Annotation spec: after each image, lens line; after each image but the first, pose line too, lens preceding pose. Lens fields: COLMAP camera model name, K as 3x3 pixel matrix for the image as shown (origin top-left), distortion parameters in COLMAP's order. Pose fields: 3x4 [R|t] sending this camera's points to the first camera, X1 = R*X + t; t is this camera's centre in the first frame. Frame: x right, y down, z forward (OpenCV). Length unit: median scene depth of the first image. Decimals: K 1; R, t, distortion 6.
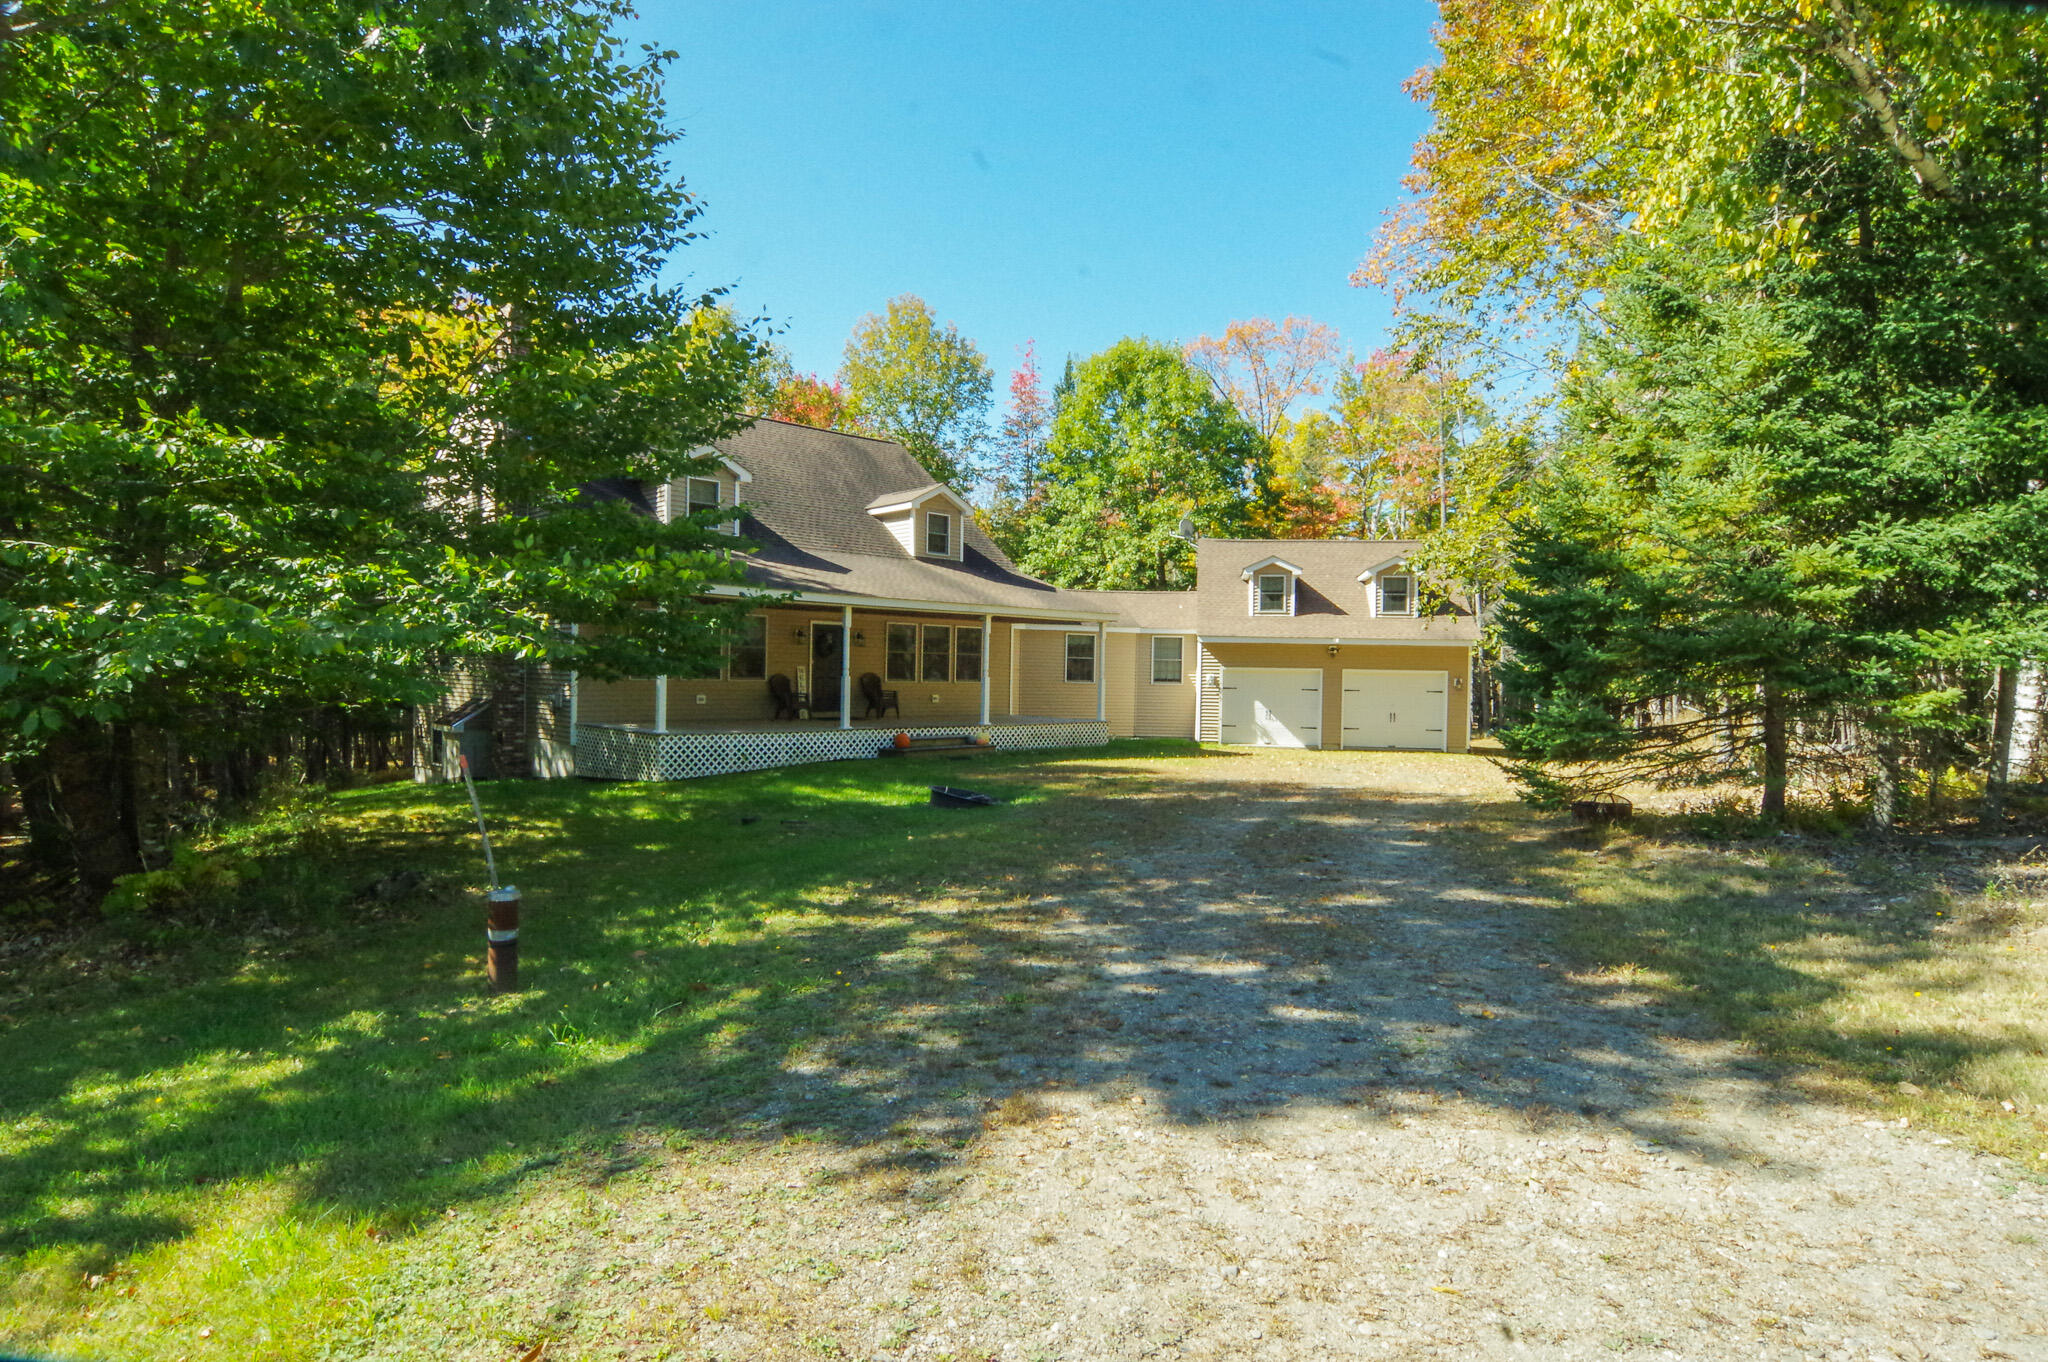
lens RADIAL K [[1126.8, 0, 1039.1], [0, 1126.8, 678.8], [0, 0, 1]] dist [0.000536, -0.000308]
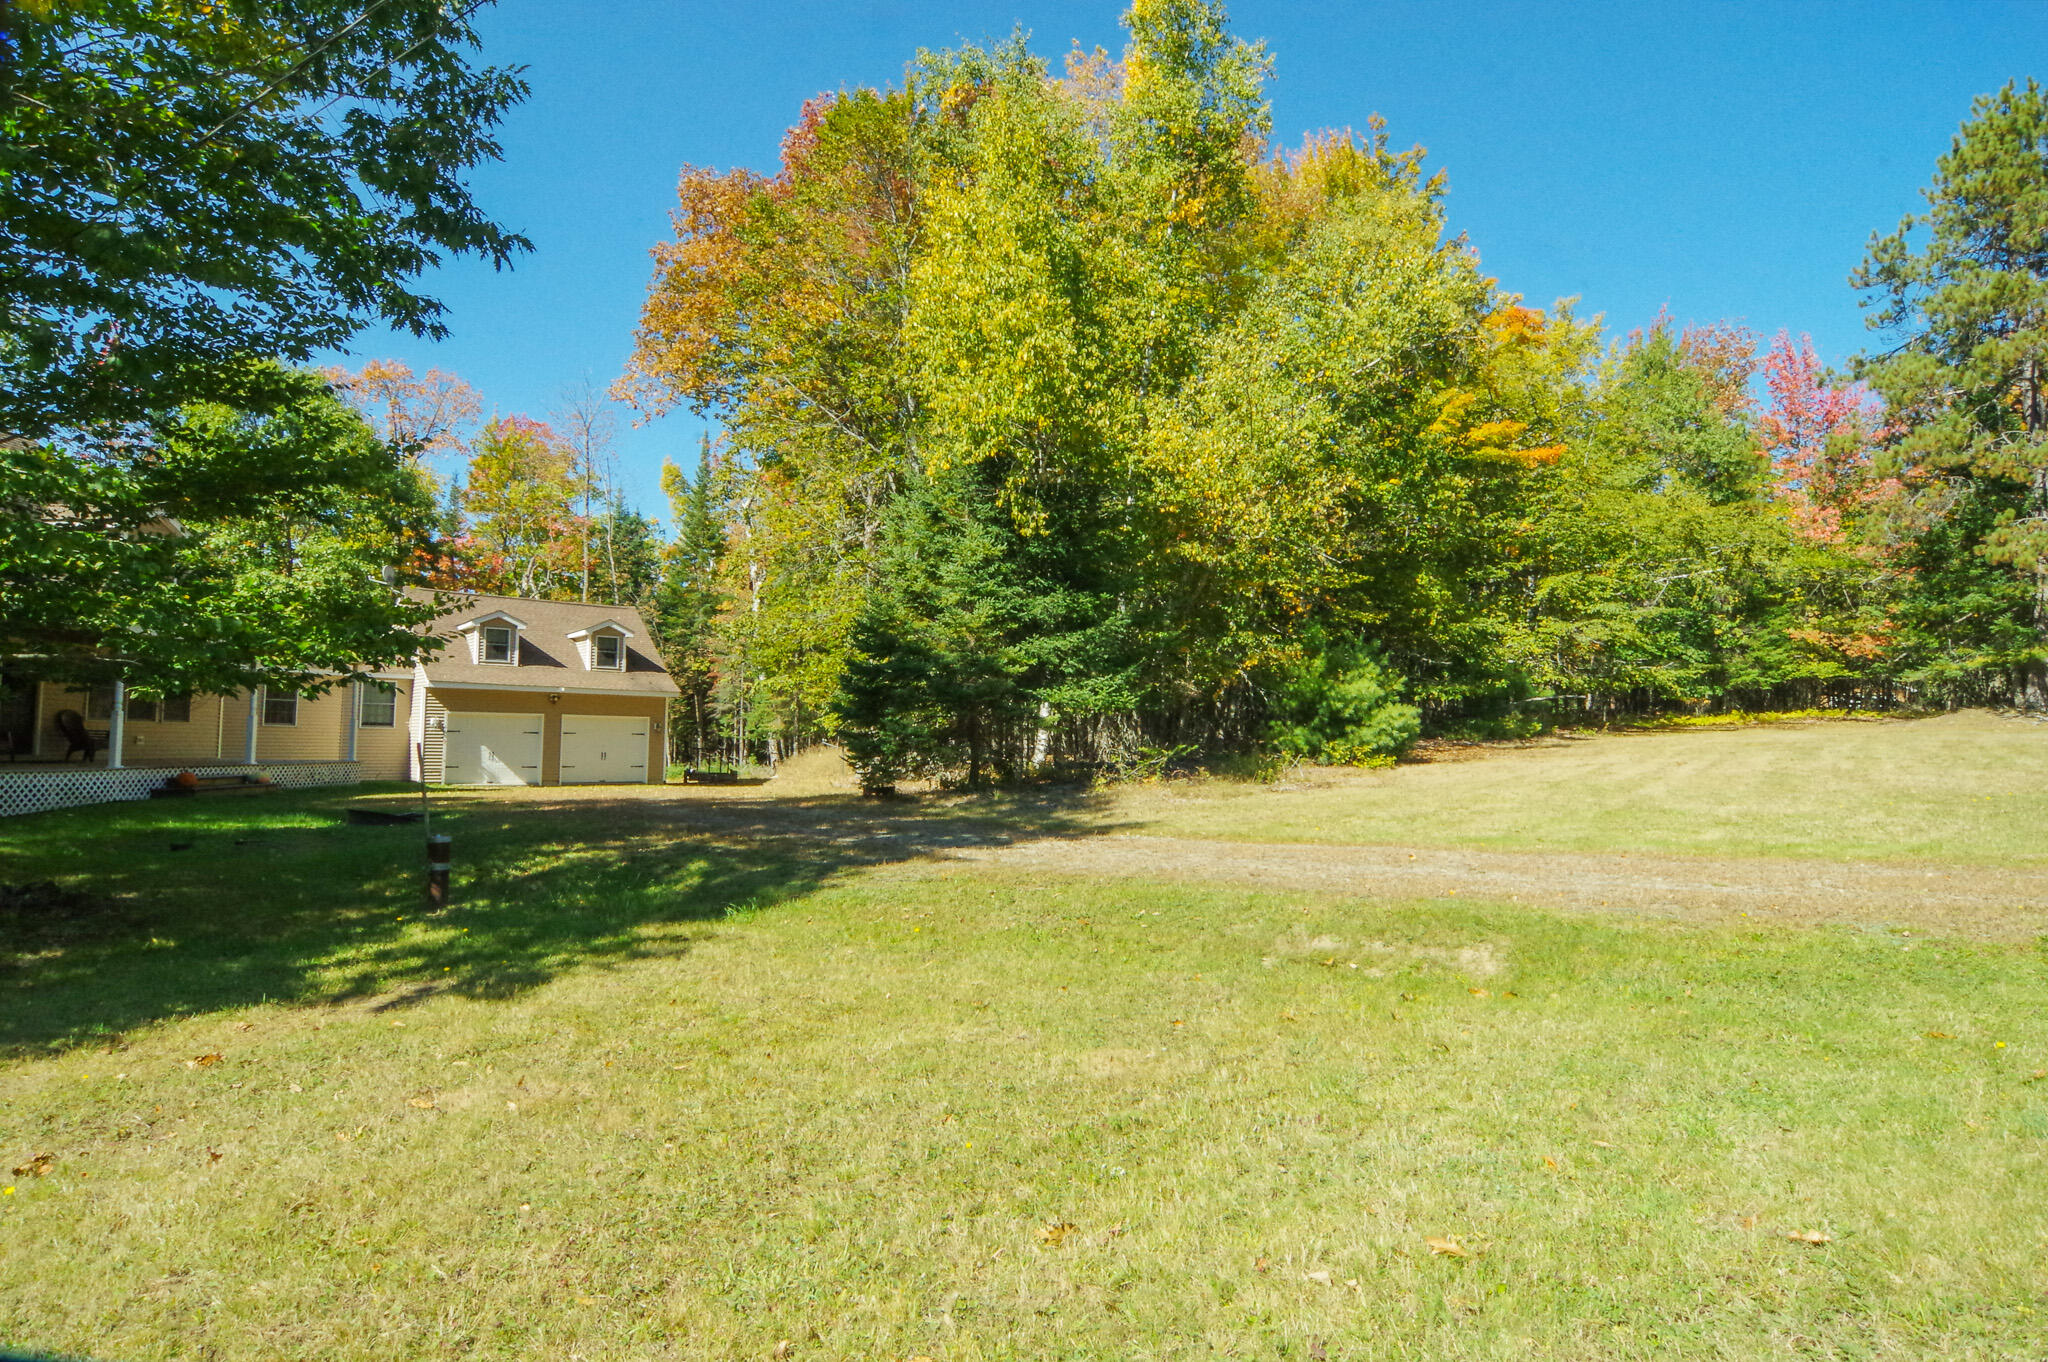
lens RADIAL K [[1126.8, 0, 1027.9], [0, 1126.8, 684.3], [0, 0, 1]] dist [0.000536, -0.000308]
pose [[0.695826, 0.030166, 0.717576, -0.248007], [0.002600, 0.999005, -0.044519, 0.014336], [-0.718205, 0.032843, 0.695056, -0.152557]]
